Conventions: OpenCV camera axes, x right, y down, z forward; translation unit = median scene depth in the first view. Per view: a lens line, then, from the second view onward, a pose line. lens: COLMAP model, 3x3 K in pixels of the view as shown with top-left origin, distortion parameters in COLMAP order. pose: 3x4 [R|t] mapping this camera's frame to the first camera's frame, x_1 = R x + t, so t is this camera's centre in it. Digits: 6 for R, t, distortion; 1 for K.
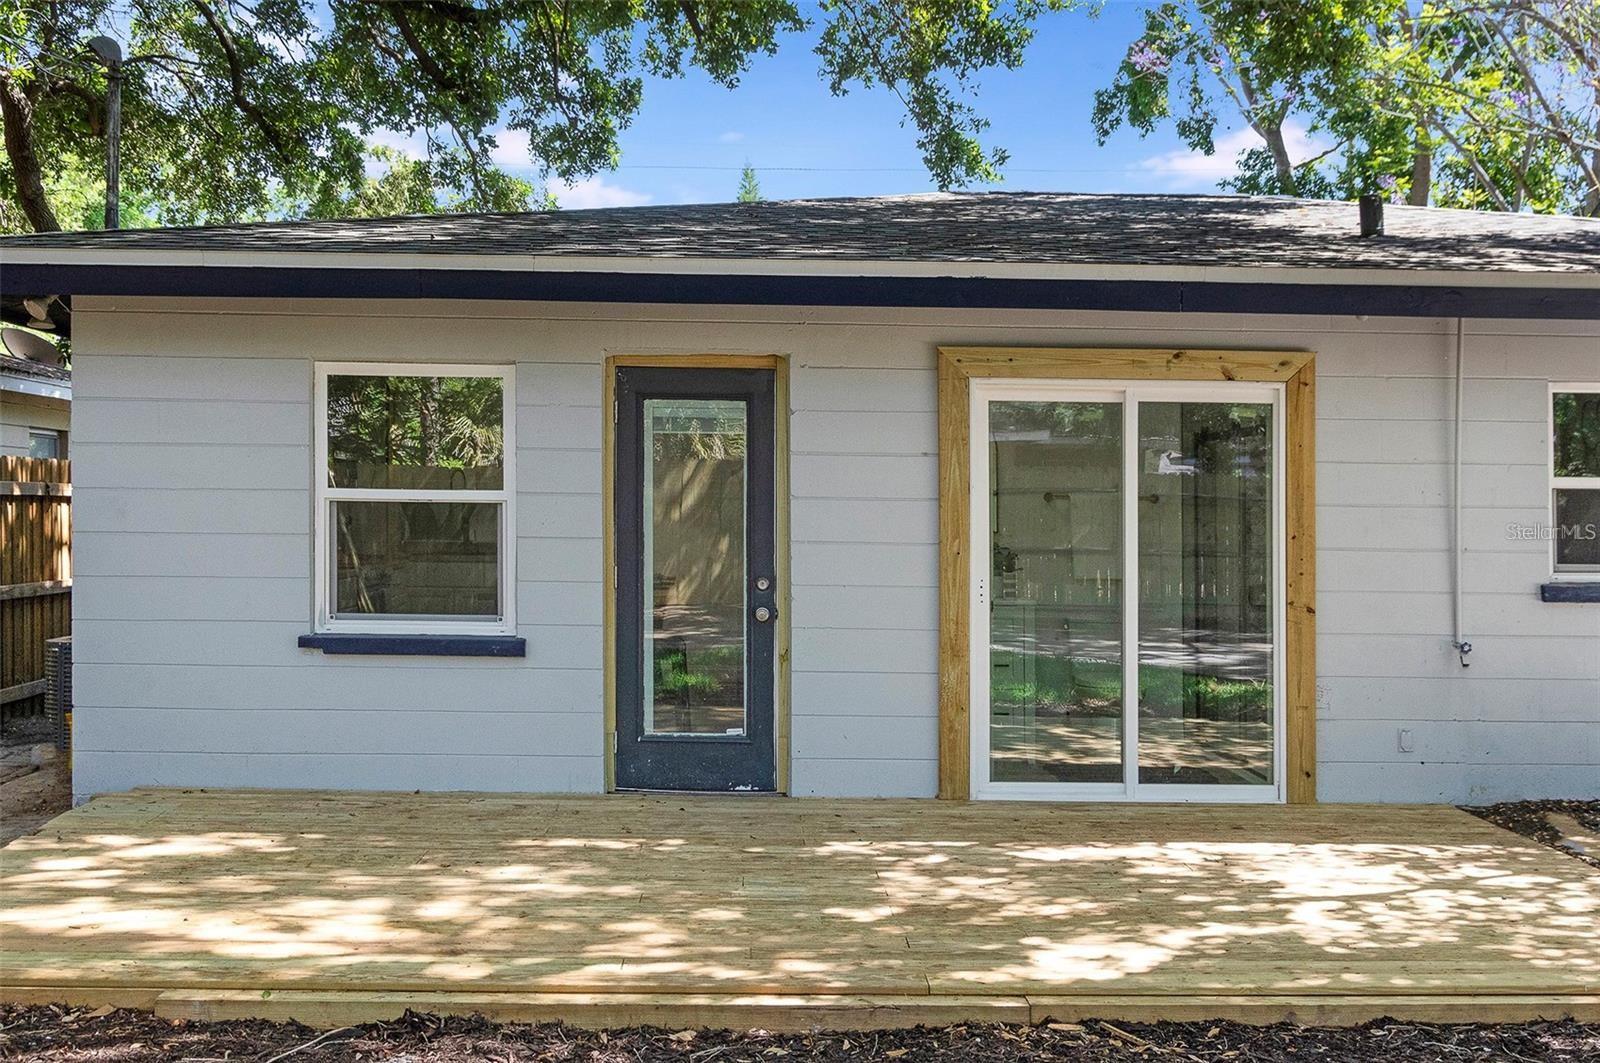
lens RADIAL K [[1762.2, 0, 800.5], [0, 1762.2, 530.9], [0, 0, 1]] dist [-0.005237, 0.000000]
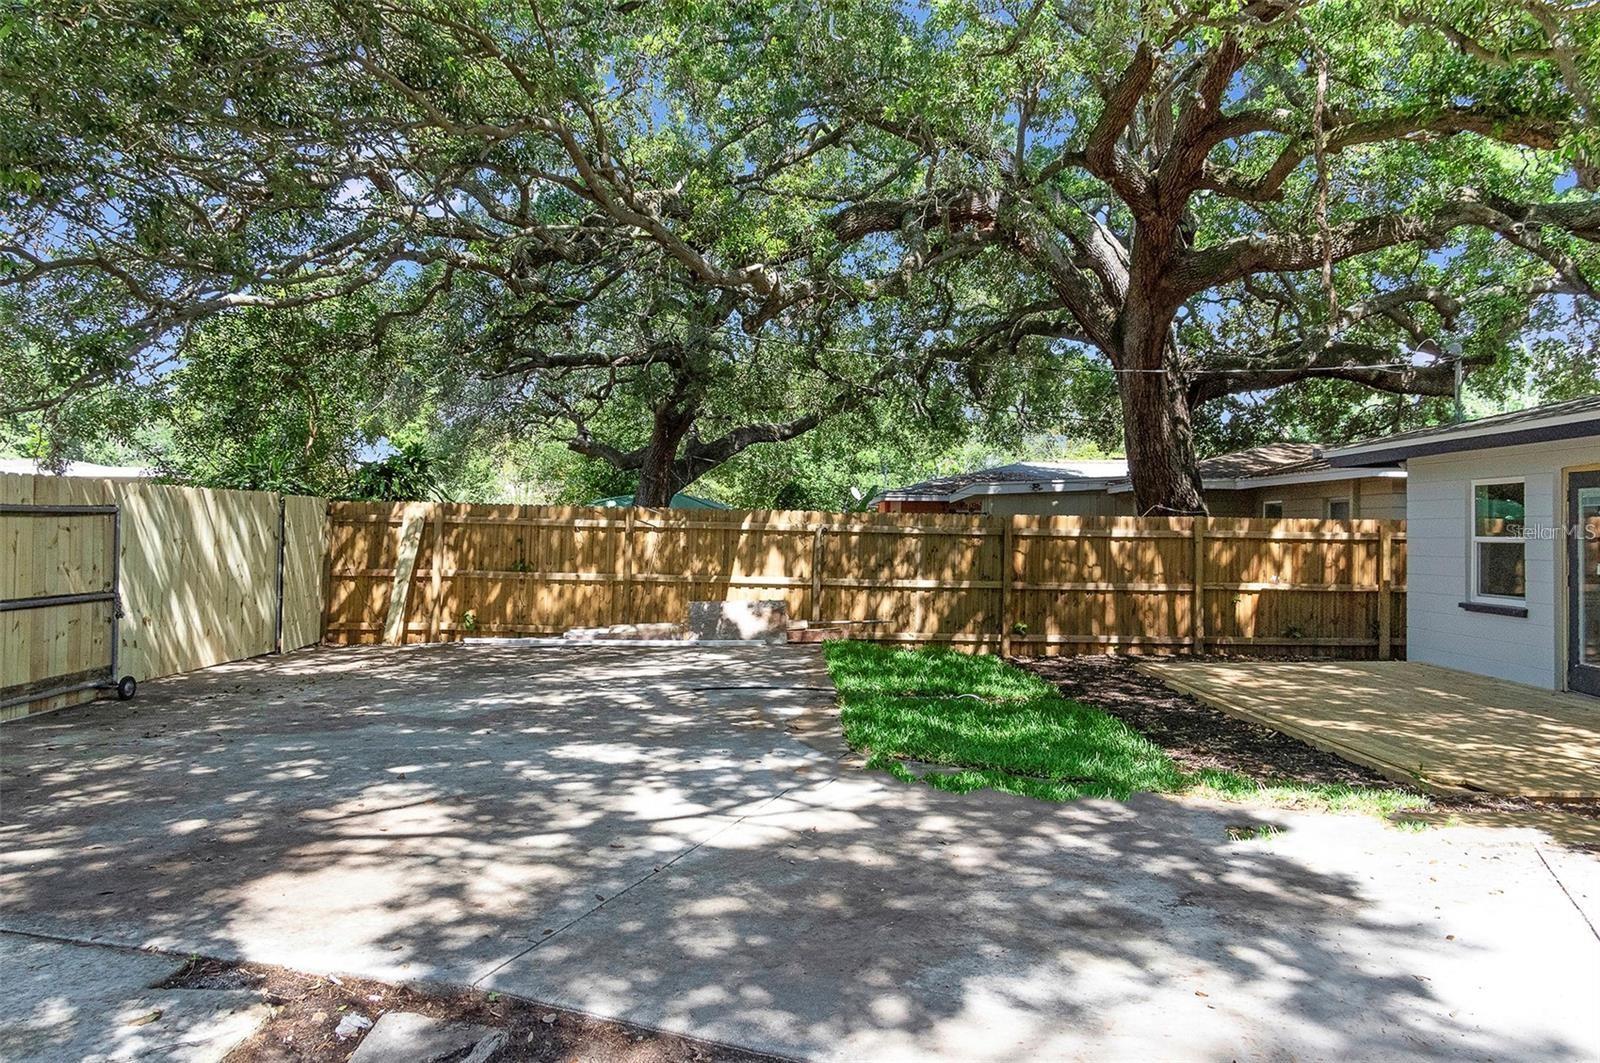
lens RADIAL K [[1122.0, 0, 804.7], [0, 1122.0, 532.8], [0, 0, 1]] dist [-0.000221, -0.004412]
pose [[-0.024770, -0.014008, -0.999595, 1.158973], [-0.014876, 0.999796, -0.013642, 0.002203], [0.999582, 0.014532, -0.024974, 0.192348]]
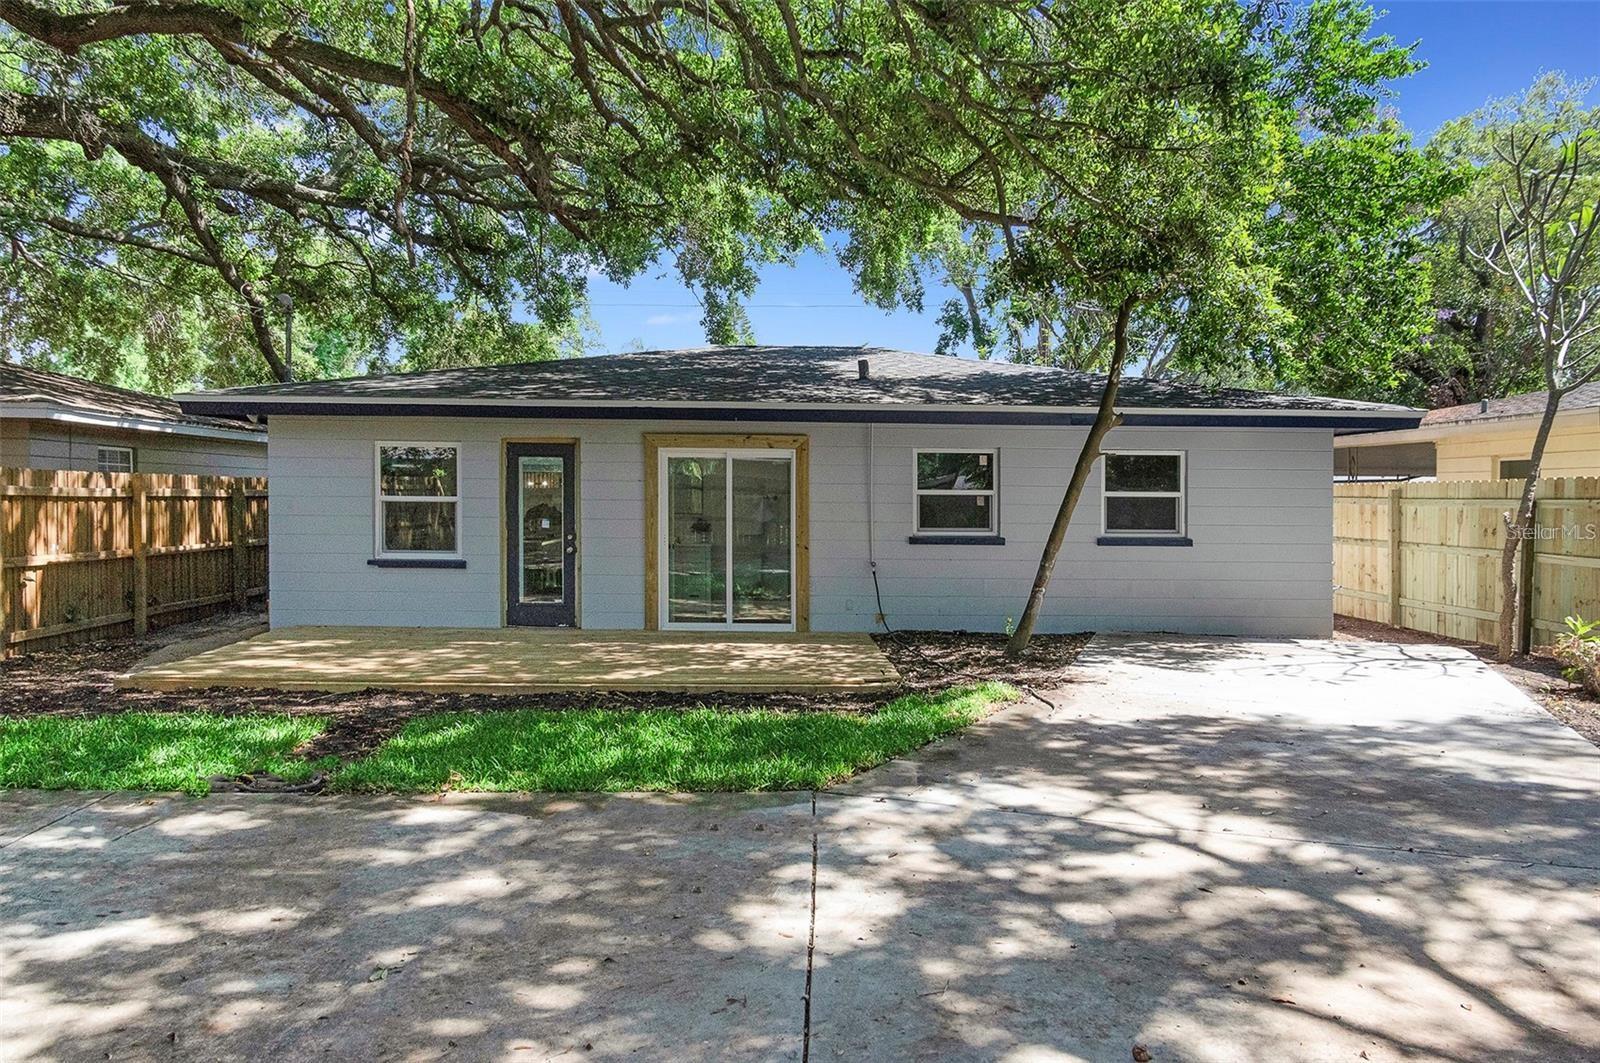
lens RADIAL K [[1122.0, 0, 790.6], [0, 1122.0, 527.2], [0, 0, 1]] dist [-0.000221, -0.004412]
pose [[0.999996, -0.001003, -0.002785, 0.271175], [0.001051, 0.999847, 0.017473, -0.007861], [0.002767, -0.017476, 0.999843, -0.464905]]
